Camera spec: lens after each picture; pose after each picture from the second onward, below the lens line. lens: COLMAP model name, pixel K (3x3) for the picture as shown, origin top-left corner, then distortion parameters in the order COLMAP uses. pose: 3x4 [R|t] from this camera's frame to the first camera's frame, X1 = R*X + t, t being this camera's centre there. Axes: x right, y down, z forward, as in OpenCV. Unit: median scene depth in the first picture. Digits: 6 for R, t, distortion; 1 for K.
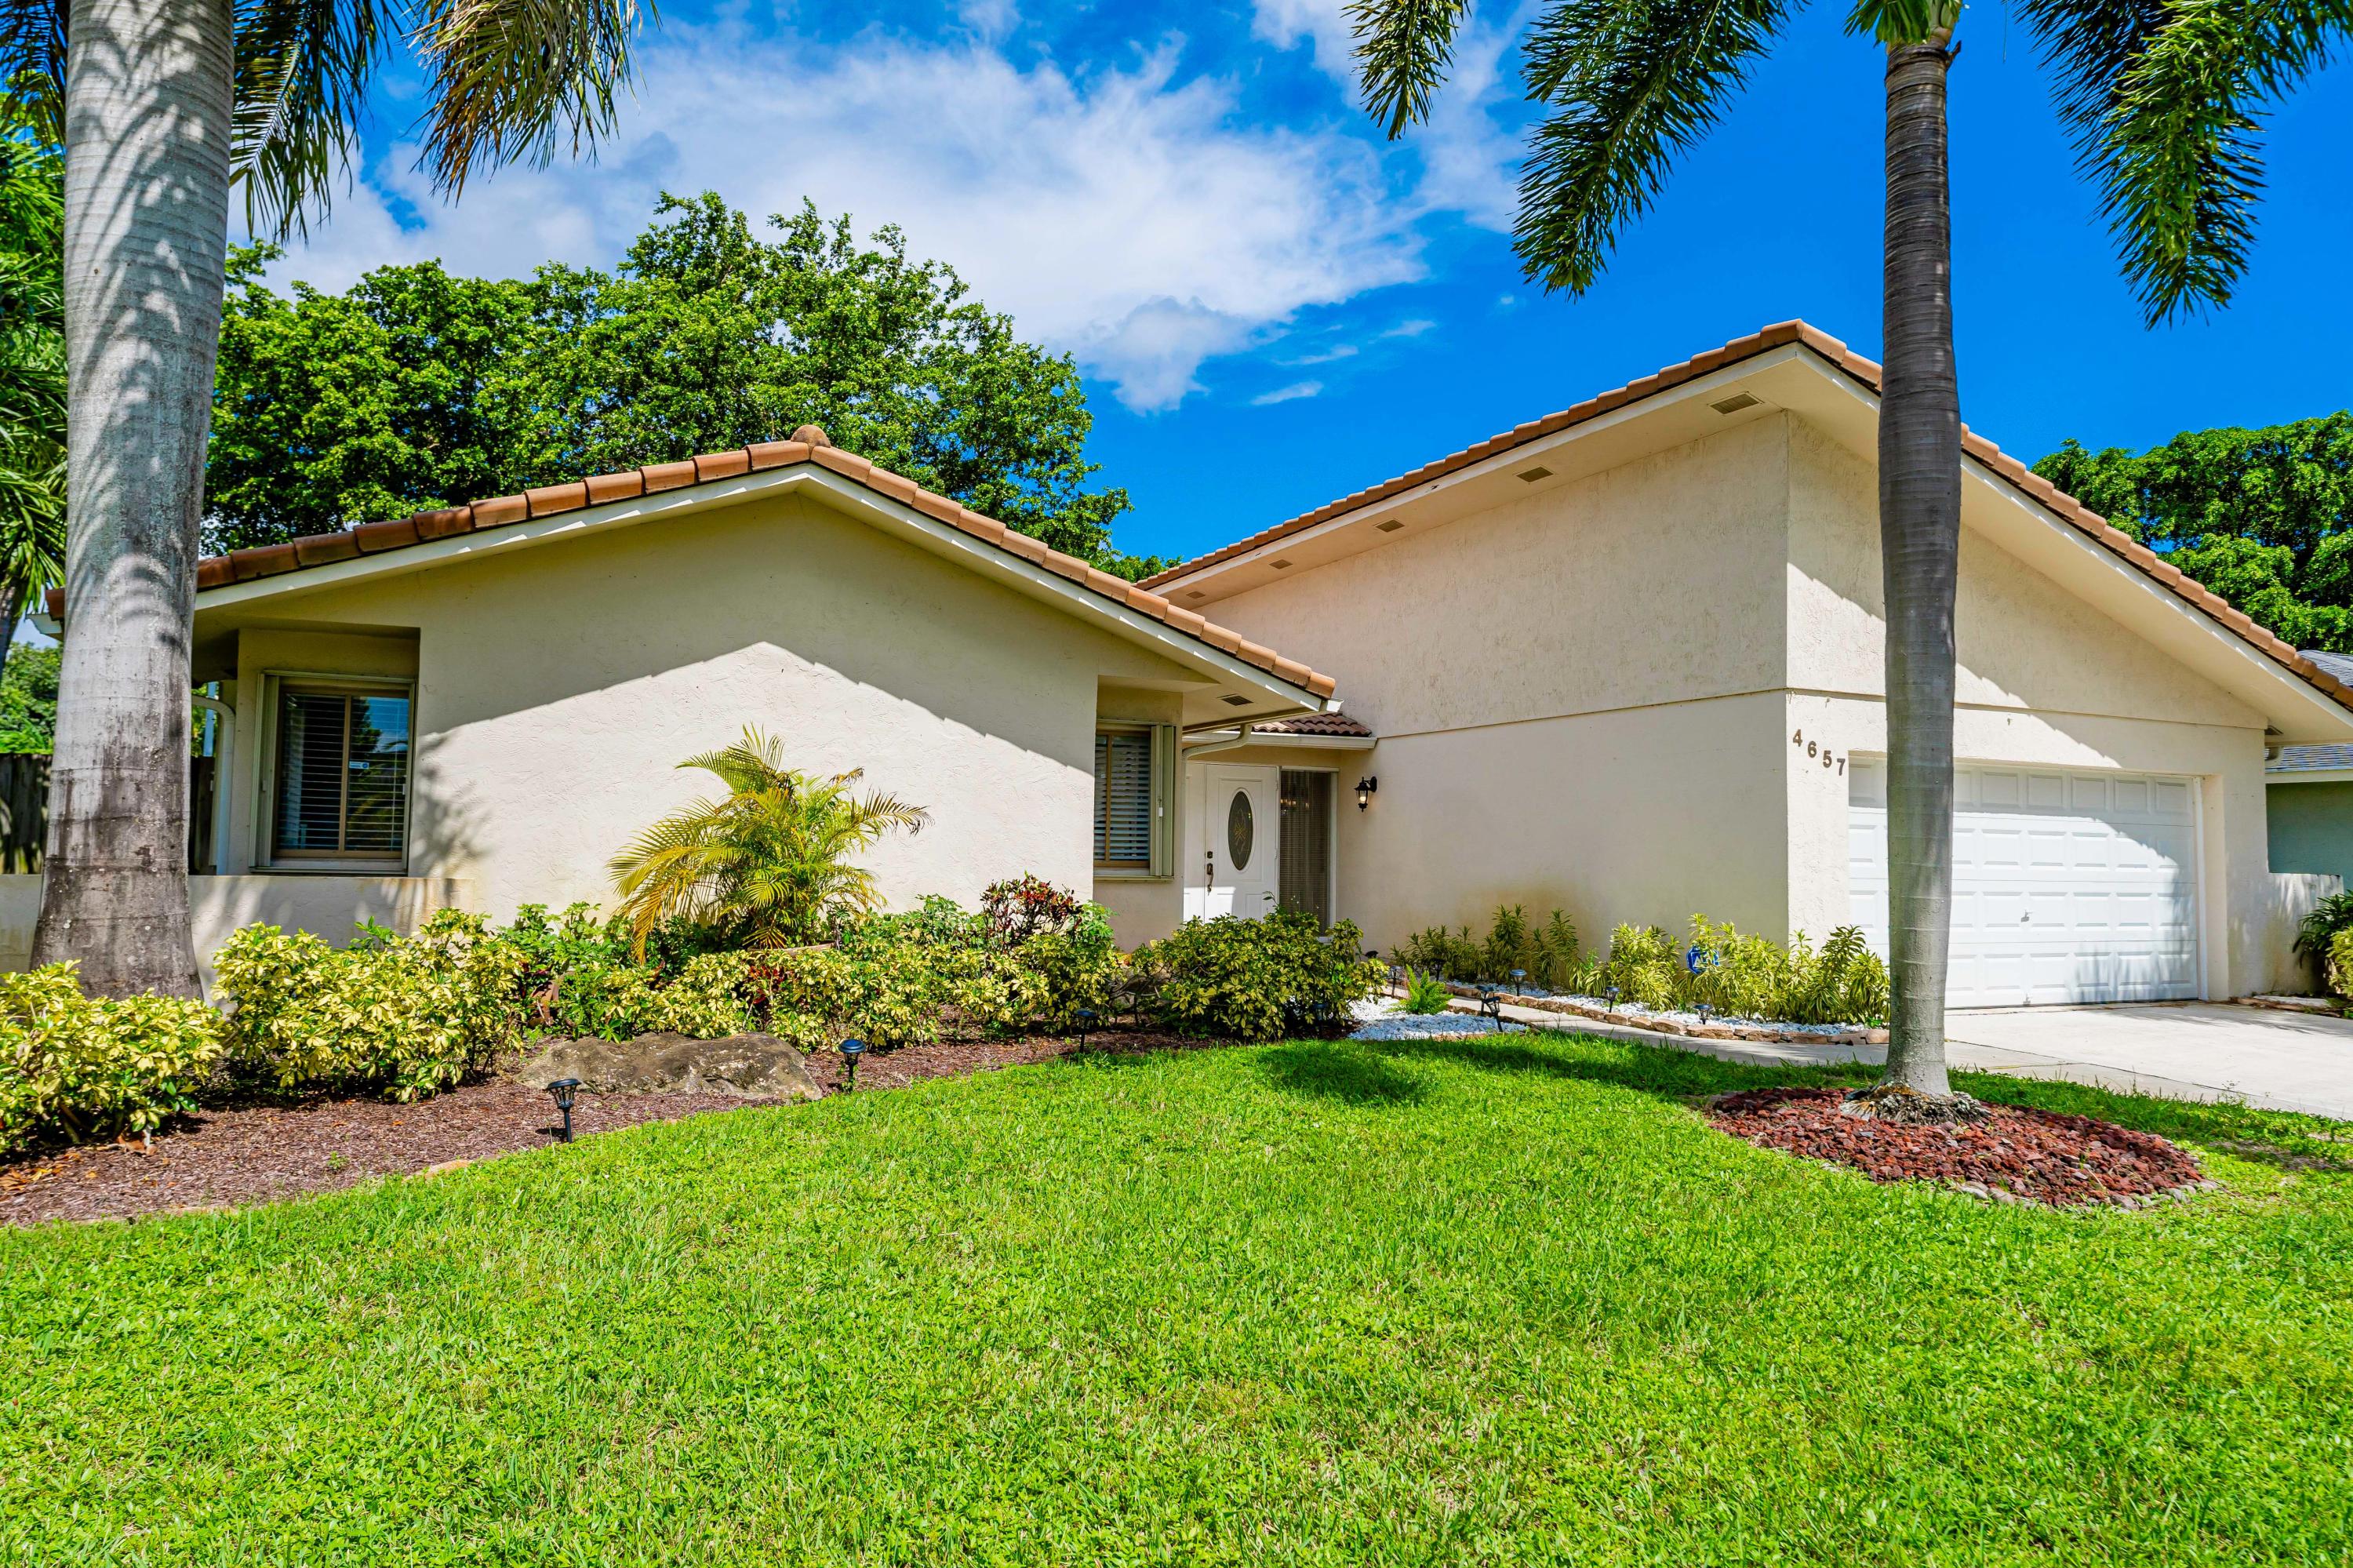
lens RADIAL K [[1425.0, 0, 1165.5], [0, 1425.0, 792.5], [0, 0, 1]] dist [0.010876, 0.001017]
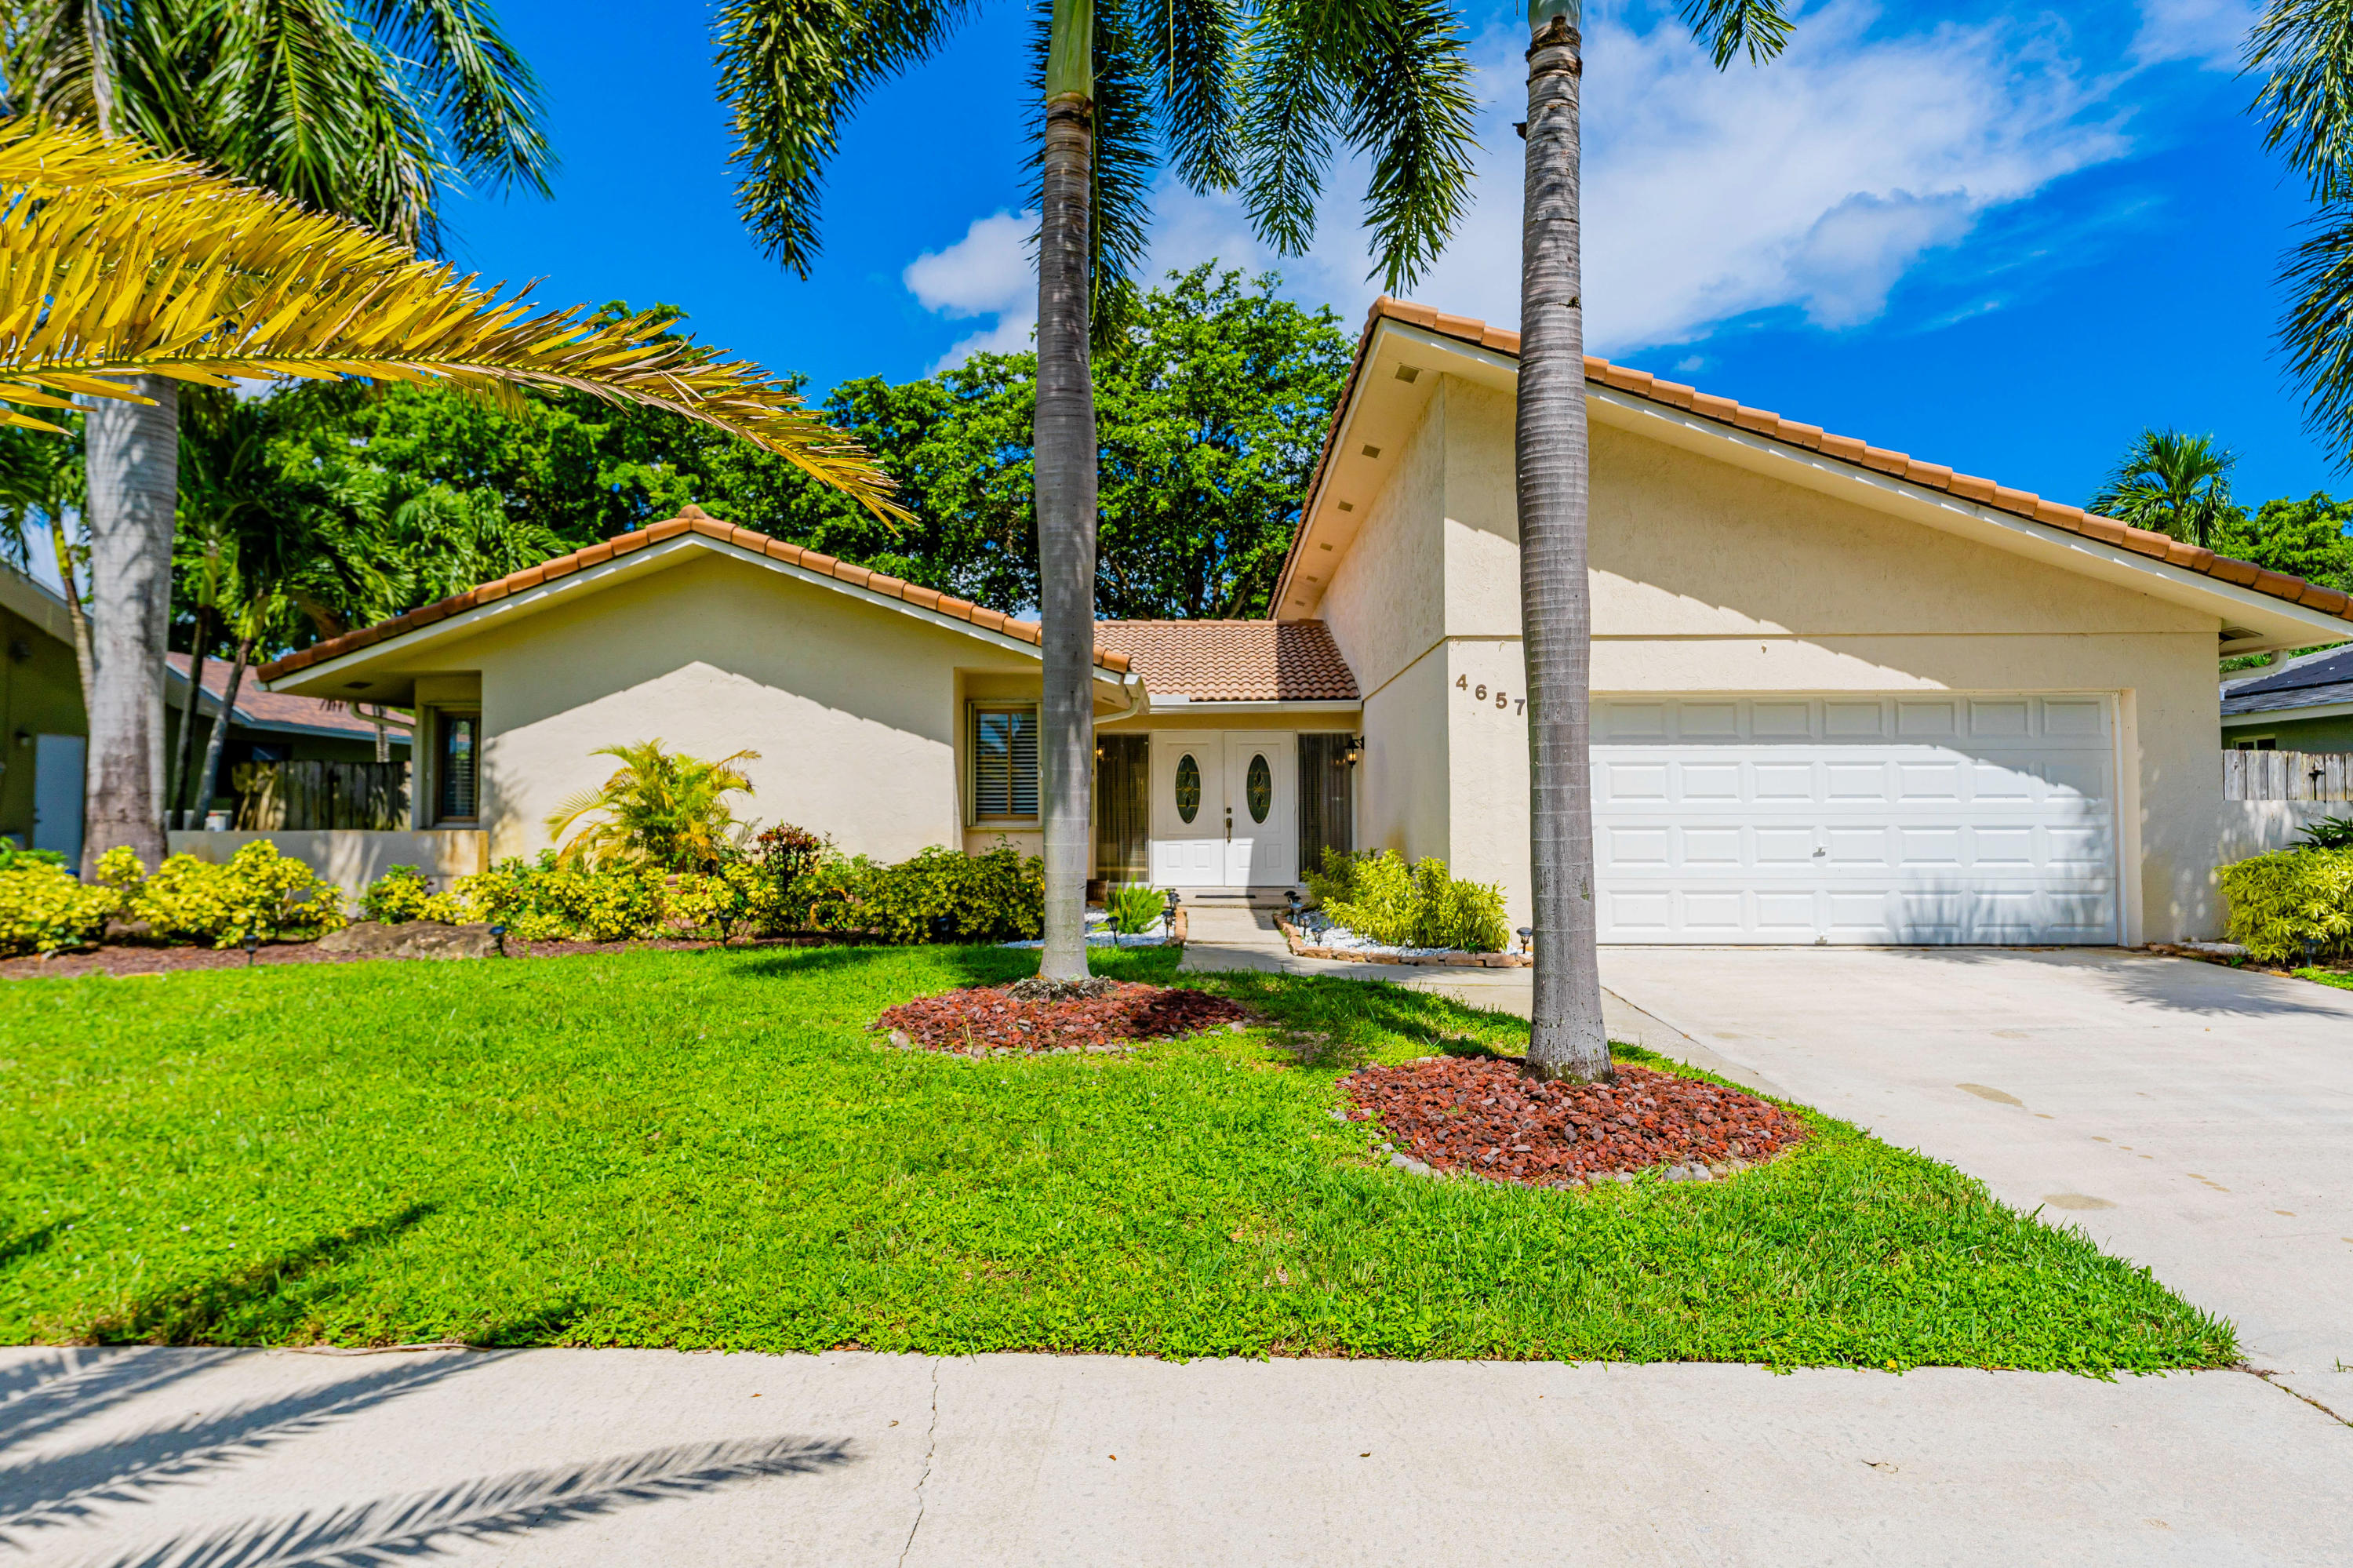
lens RADIAL K [[1364.1, 0, 1195.2], [0, 1364.1, 794.3], [0, 0, 1]] dist [0.004072, -0.002980]
pose [[0.900298, -0.028198, -0.434359, 0.633290], [0.035880, 0.999311, 0.009495, 0.025339], [0.433792, -0.024133, 0.900690, 0.002206]]
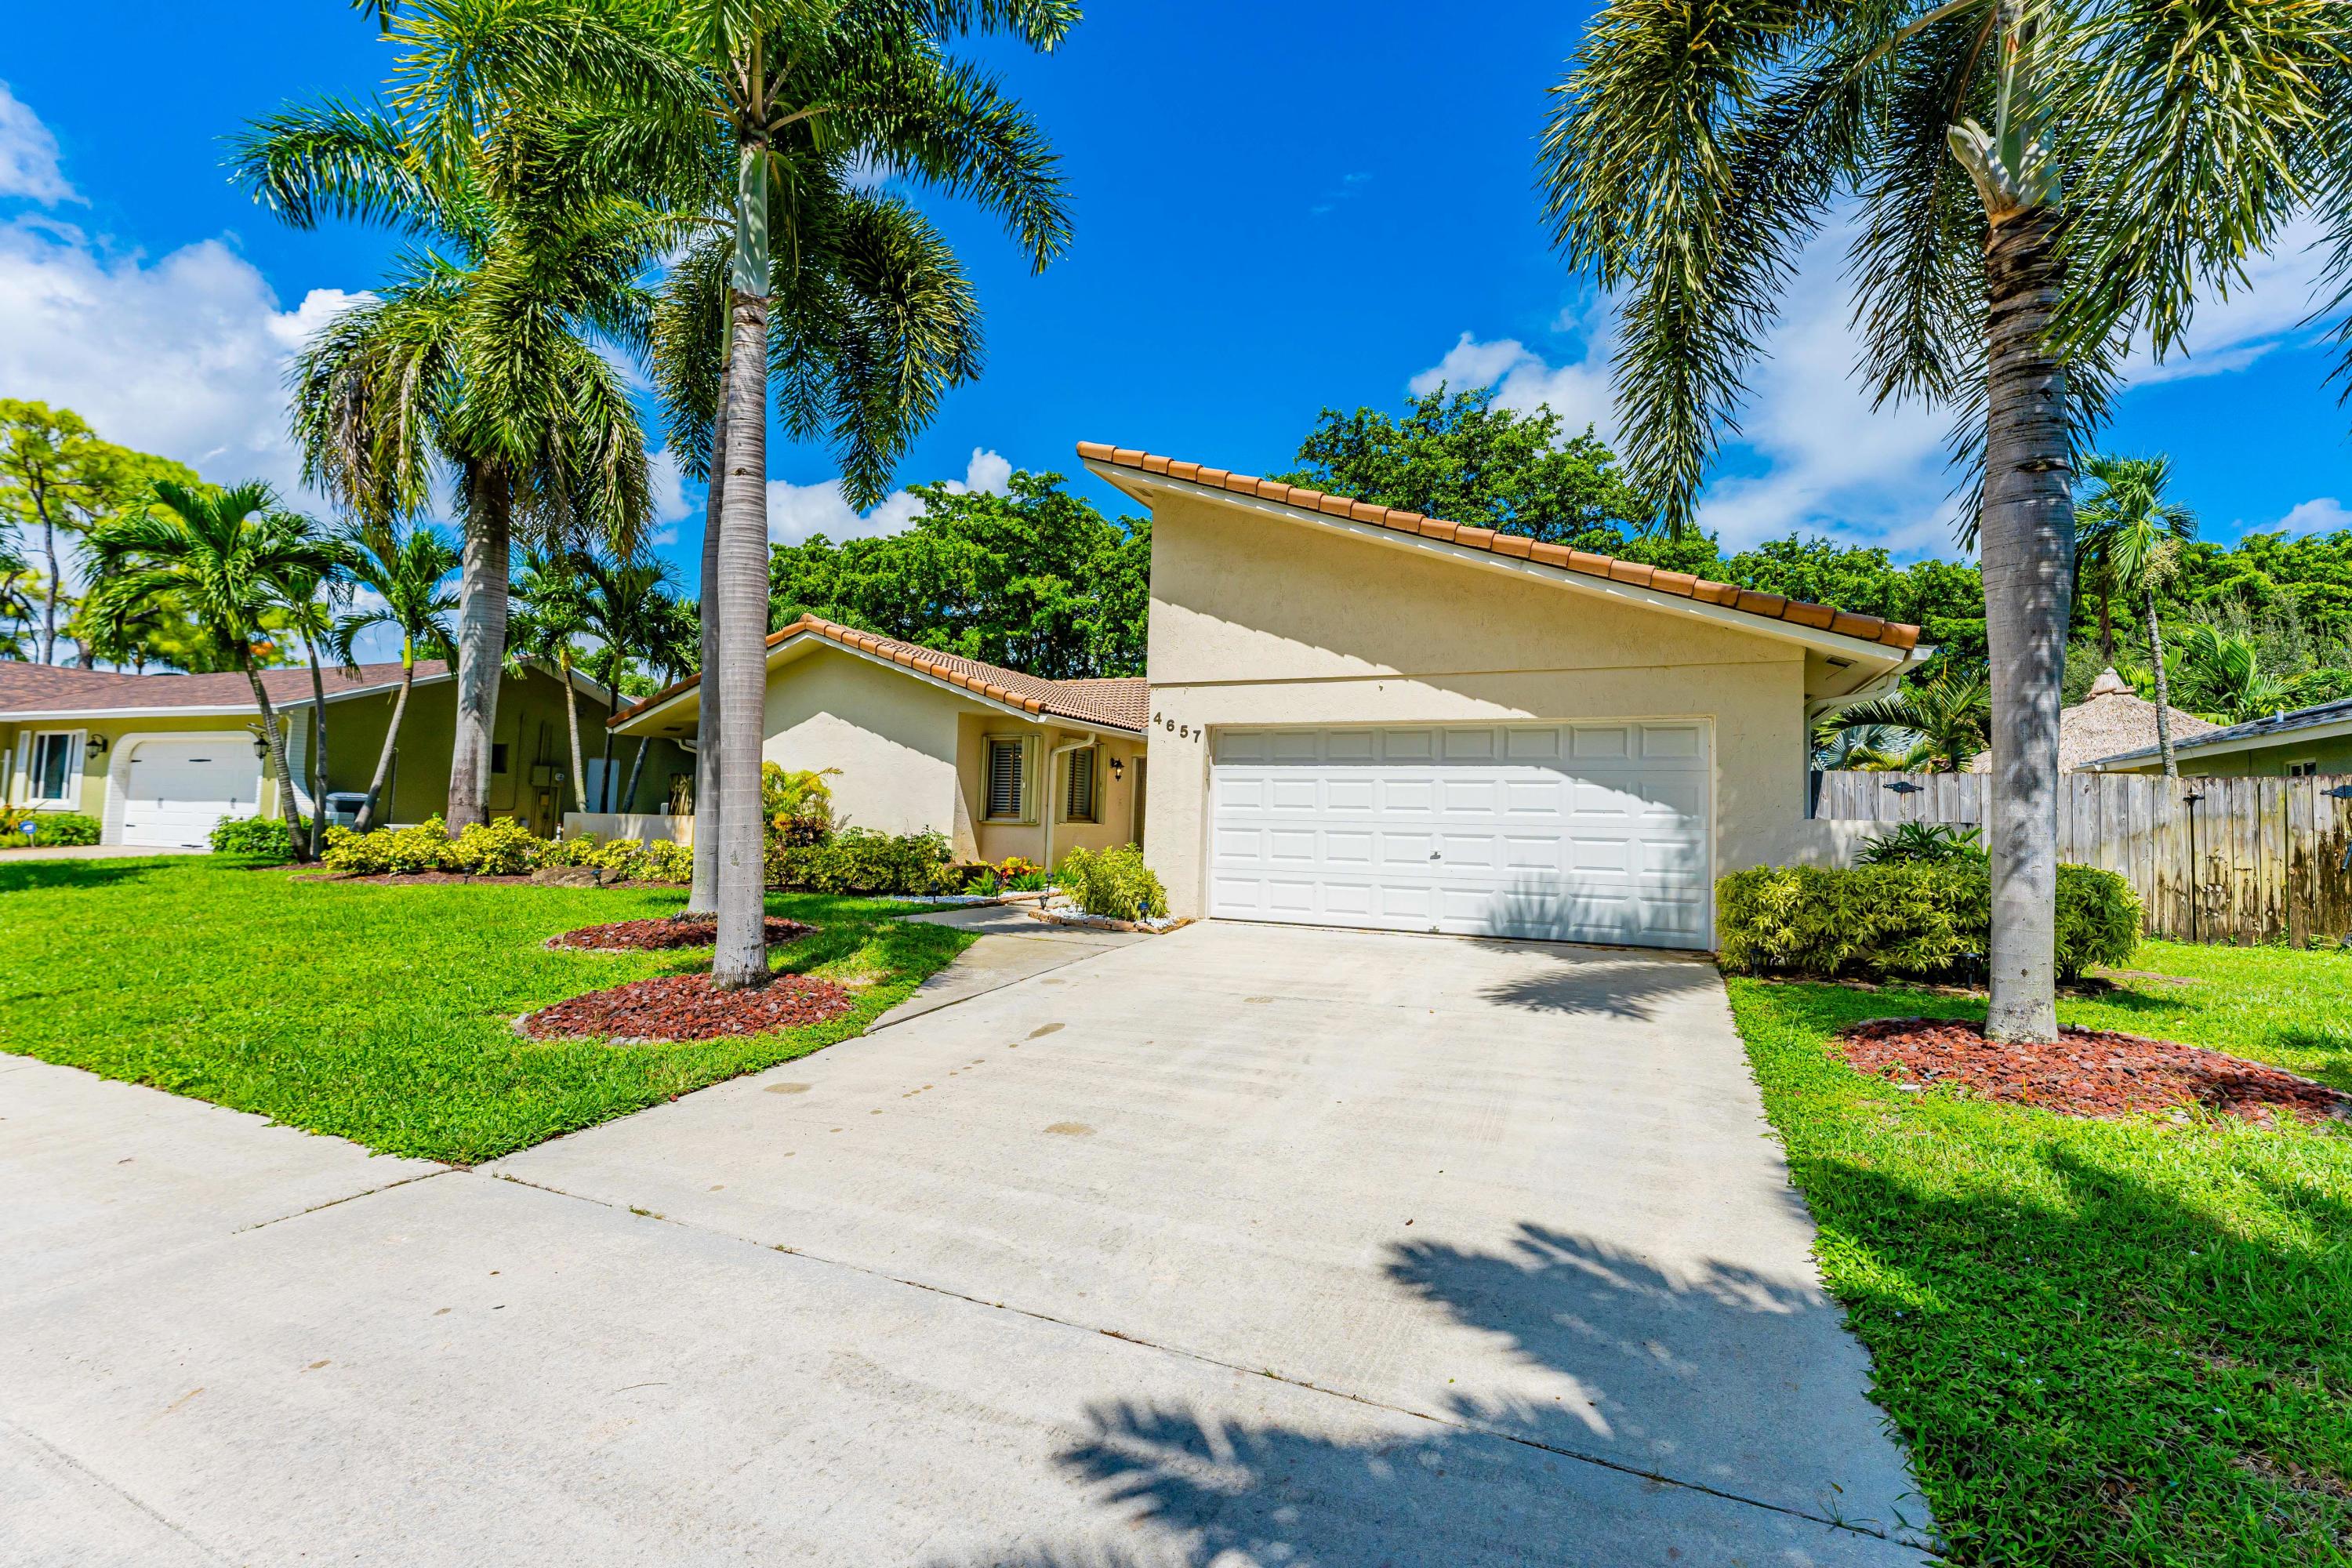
lens RADIAL K [[1042.7, 0, 1178.7], [0, 1042.7, 775.7], [0, 0, 1]] dist [0.024491, -0.010946]
pose [[0.661484, -0.035119, -0.749136, 1.111132], [0.019462, 0.999370, -0.029664, 0.045081], [0.749706, 0.005043, 0.661751, 0.298275]]
